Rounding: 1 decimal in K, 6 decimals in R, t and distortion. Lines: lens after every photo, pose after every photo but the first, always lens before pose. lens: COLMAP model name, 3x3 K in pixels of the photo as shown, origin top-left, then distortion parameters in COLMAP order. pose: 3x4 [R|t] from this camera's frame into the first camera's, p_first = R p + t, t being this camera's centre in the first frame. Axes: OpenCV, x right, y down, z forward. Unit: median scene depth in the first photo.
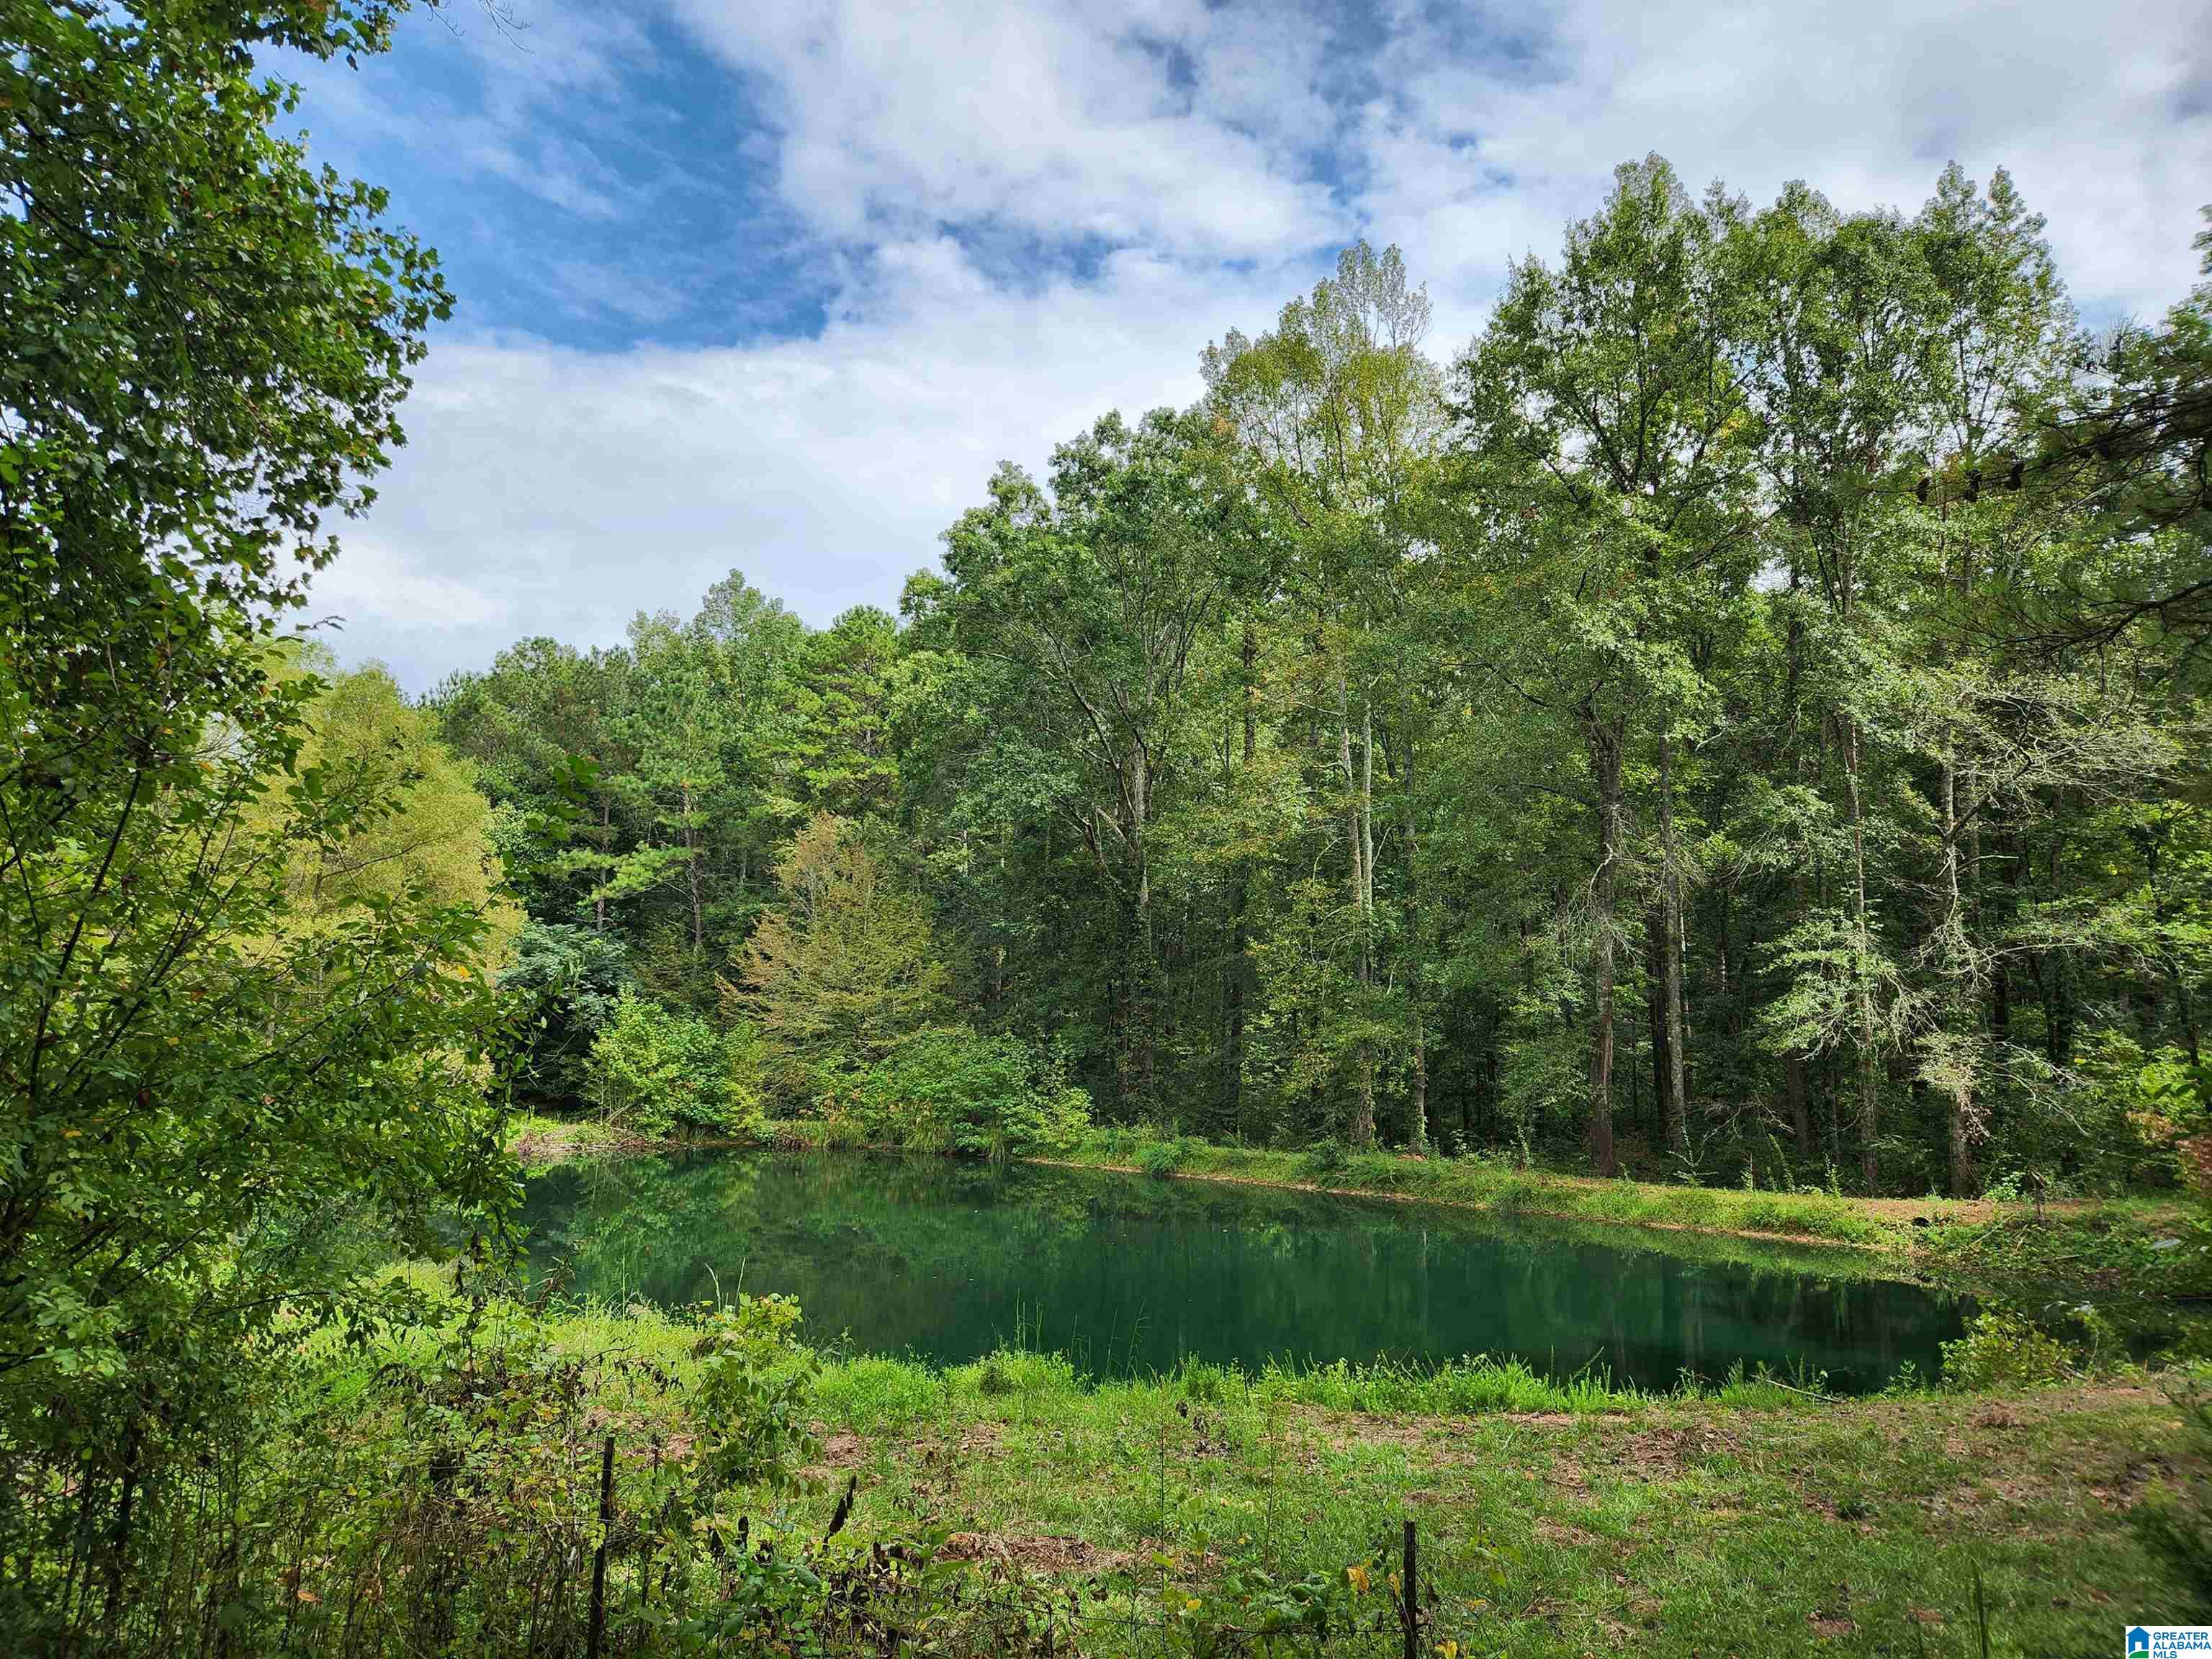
lens RADIAL K [[1490.0, 0, 1106.0], [0, 1490.0, 829.5], [0, 0, 1]] dist [0.064821, 0.000488]
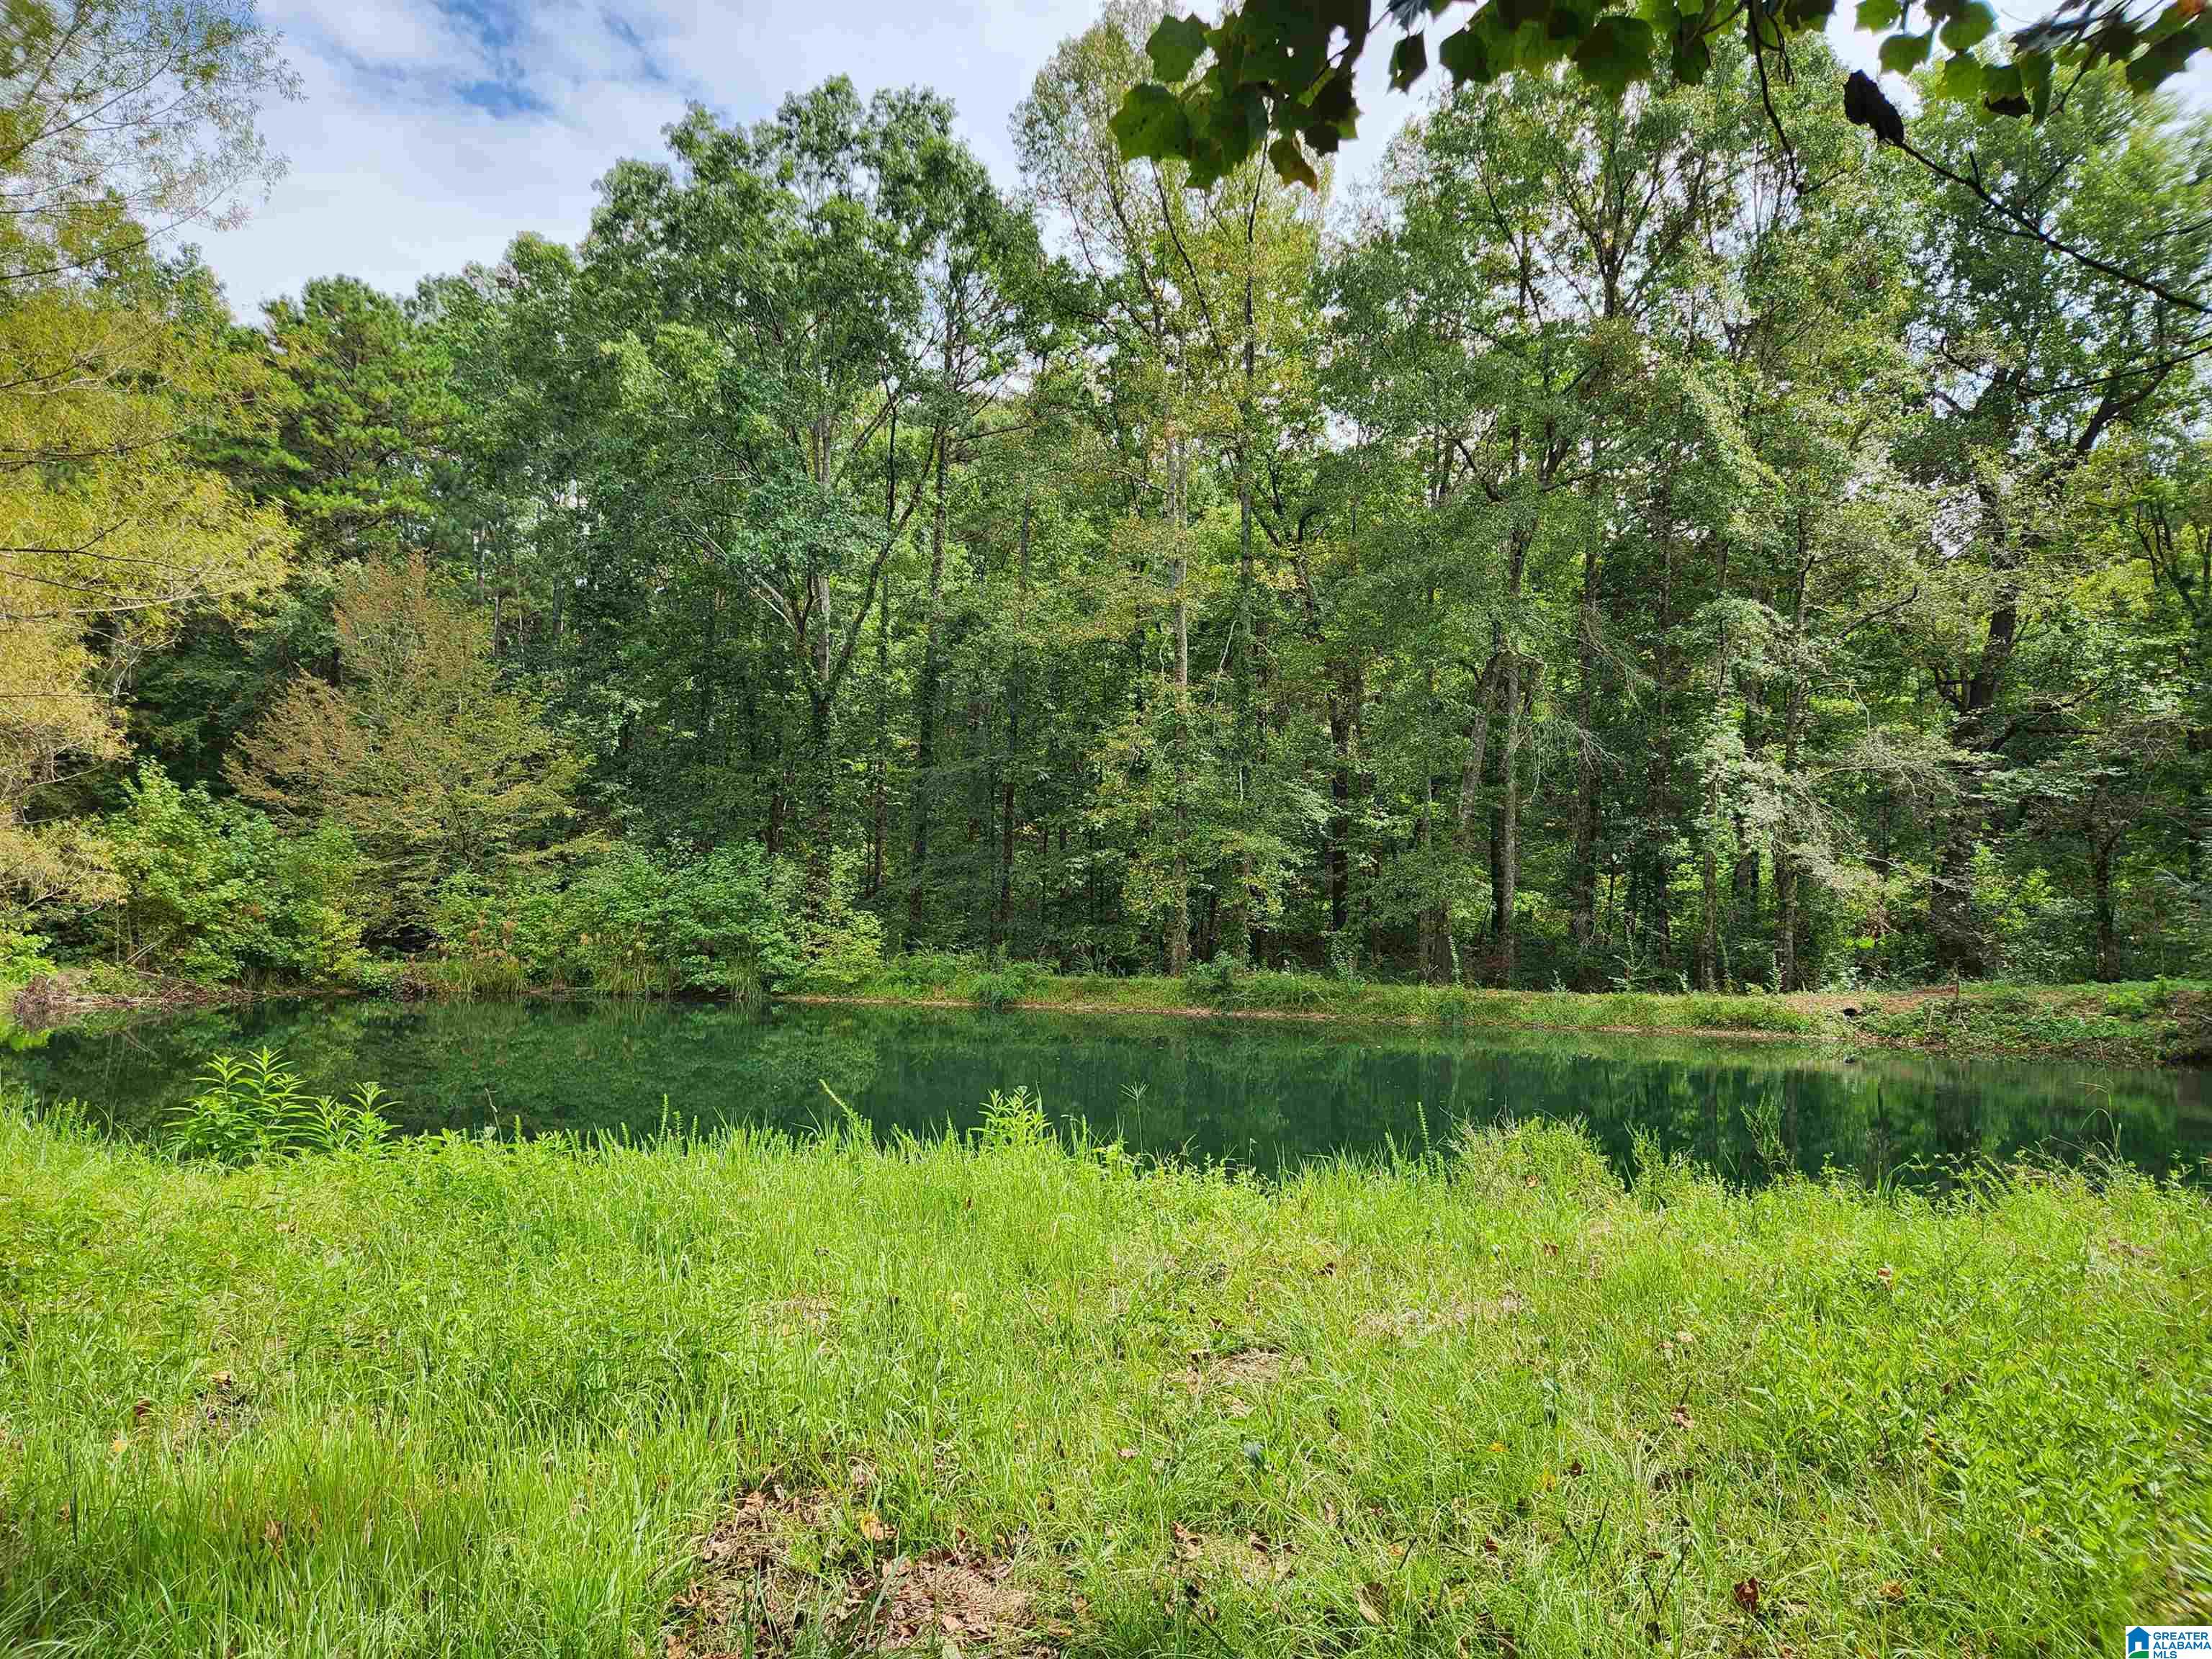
lens RADIAL K [[1490.0, 0, 1106.0], [0, 1490.0, 829.5], [0, 0, 1]] dist [0.064821, 0.000488]
pose [[0.875745, 0.024861, 0.482134, -0.293173], [-0.069688, 0.994724, 0.075289, 0.057859], [-0.477718, -0.099533, 0.872856, 0.224297]]
